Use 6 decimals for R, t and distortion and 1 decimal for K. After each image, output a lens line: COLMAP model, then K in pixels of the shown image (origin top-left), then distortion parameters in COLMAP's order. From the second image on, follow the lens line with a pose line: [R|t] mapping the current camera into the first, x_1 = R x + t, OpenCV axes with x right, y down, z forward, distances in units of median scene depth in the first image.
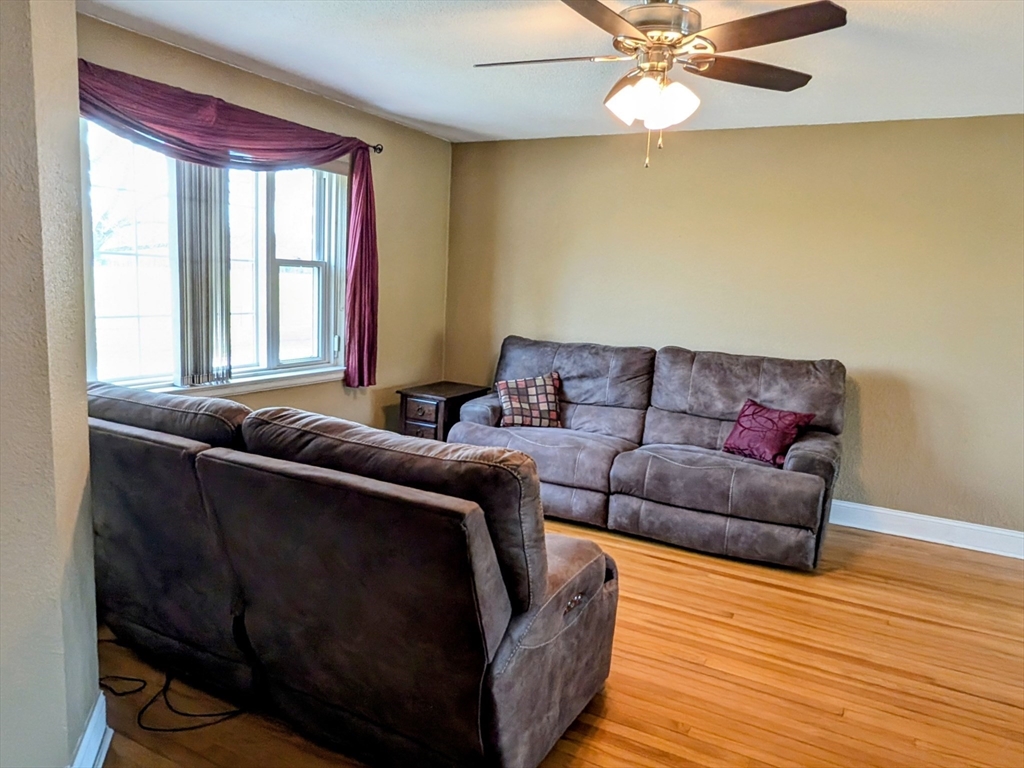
lens RADIAL K [[707.1, 0, 512.0], [0, 707.1, 384.0], [0, 0, 1]] dist [0.002081, 0.002527]
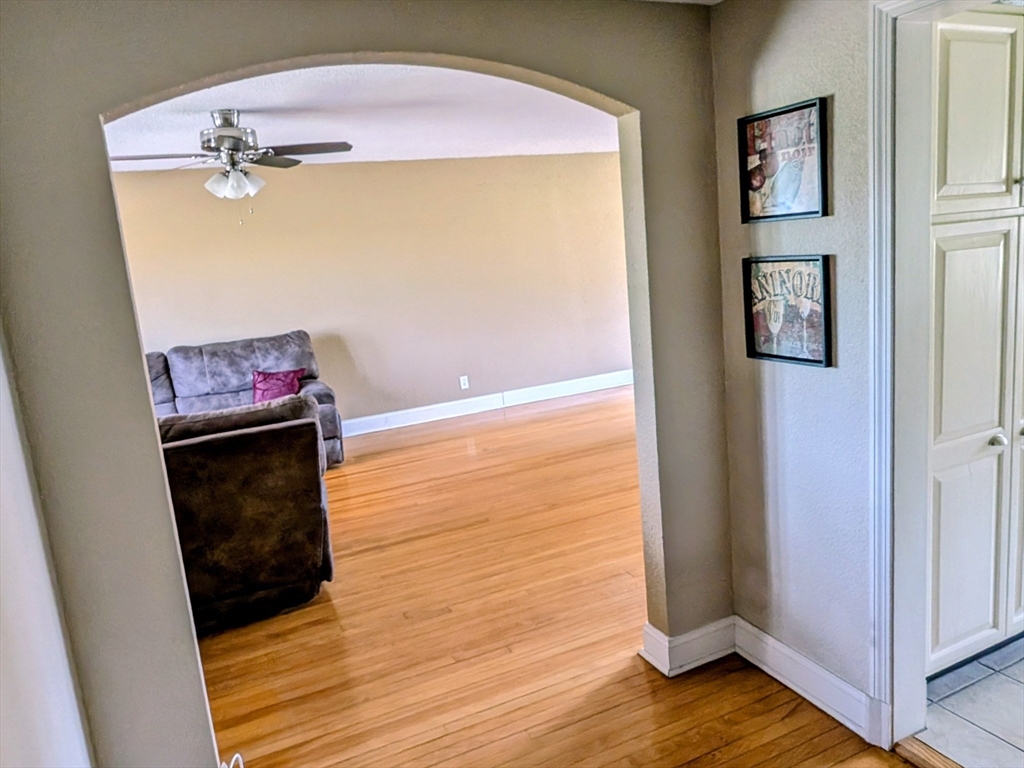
lens RADIAL K [[707.1, 0, 512.0], [0, 707.1, 384.0], [0, 0, 1]] dist [0.002081, 0.002527]
pose [[0.591323, -0.252938, 0.765741, -0.425844], [0.240658, 0.961620, 0.131799, -0.014124], [-0.769688, 0.106346, 0.629500, -0.233680]]
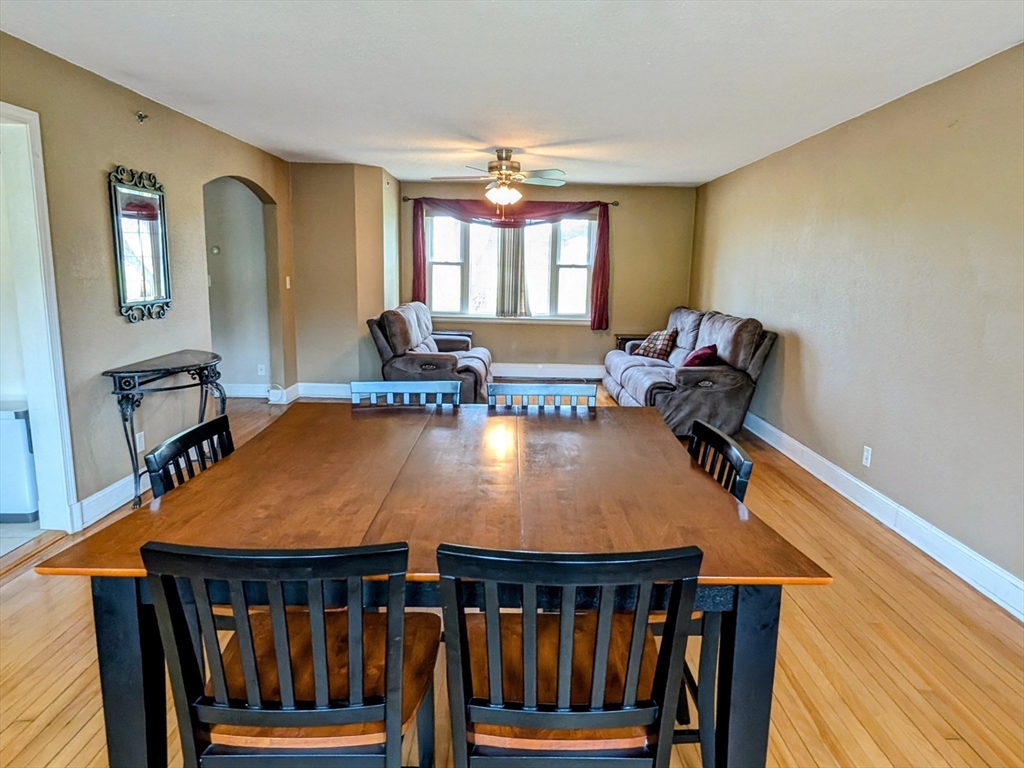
lens RADIAL K [[658.1, 0, 503.4], [0, 658.1, 385.2], [0, 0, 1]] dist [-0.005929, 0.001029]
pose [[0.457231, 0.119076, -0.881341, 1.261122], [-0.132472, 0.989059, 0.064904, 0.070255], [0.879427, 0.087077, 0.468002, -0.039015]]
